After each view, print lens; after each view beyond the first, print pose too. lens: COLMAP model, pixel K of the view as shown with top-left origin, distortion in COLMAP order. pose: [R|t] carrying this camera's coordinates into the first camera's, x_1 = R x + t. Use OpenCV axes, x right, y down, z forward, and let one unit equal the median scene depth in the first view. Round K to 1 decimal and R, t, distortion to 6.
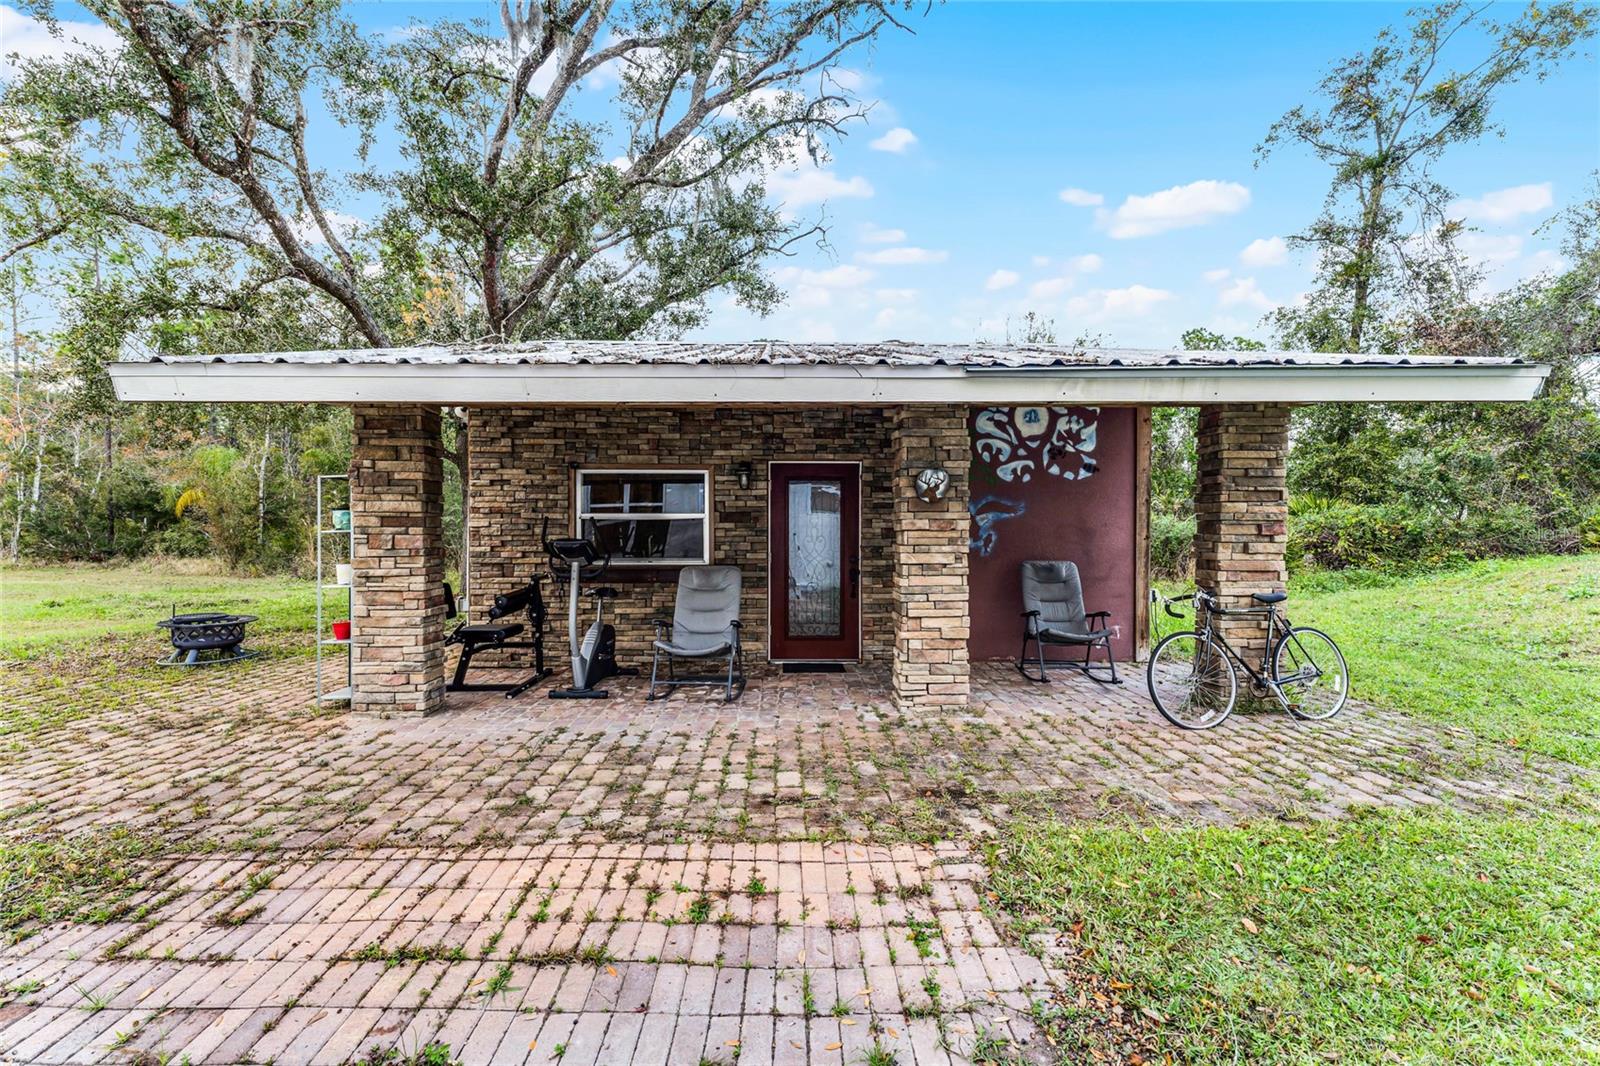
lens RADIAL K [[631.5, 0, 800.0], [0, 631.5, 533.0], [0, 0, 1]] dist [0.001035, 0.000761]
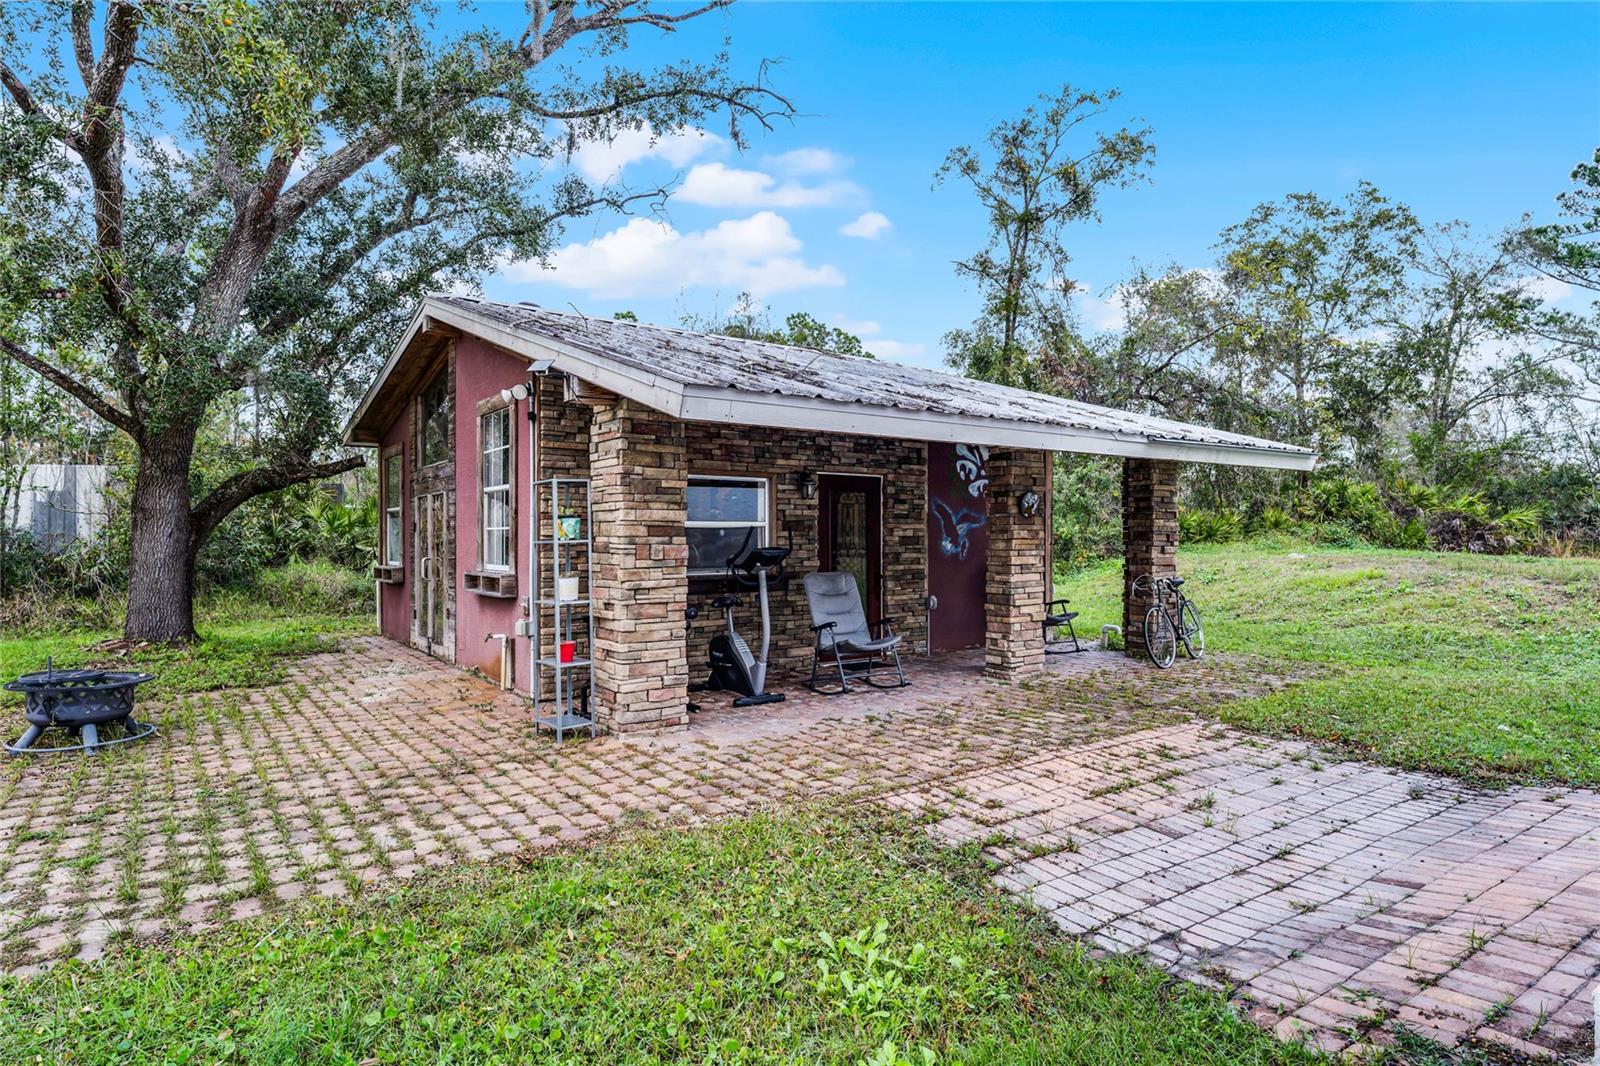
lens RADIAL K [[858.4, 0, 800.0], [0, 858.4, 533.0], [0, 0, 1]] dist [-0.003677, -0.000533]
pose [[0.823622, 0.001299, 0.567137, -1.165056], [0.002490, 0.999979, -0.005906, -0.006628], [-0.567133, 0.006276, 0.823602, -0.192927]]
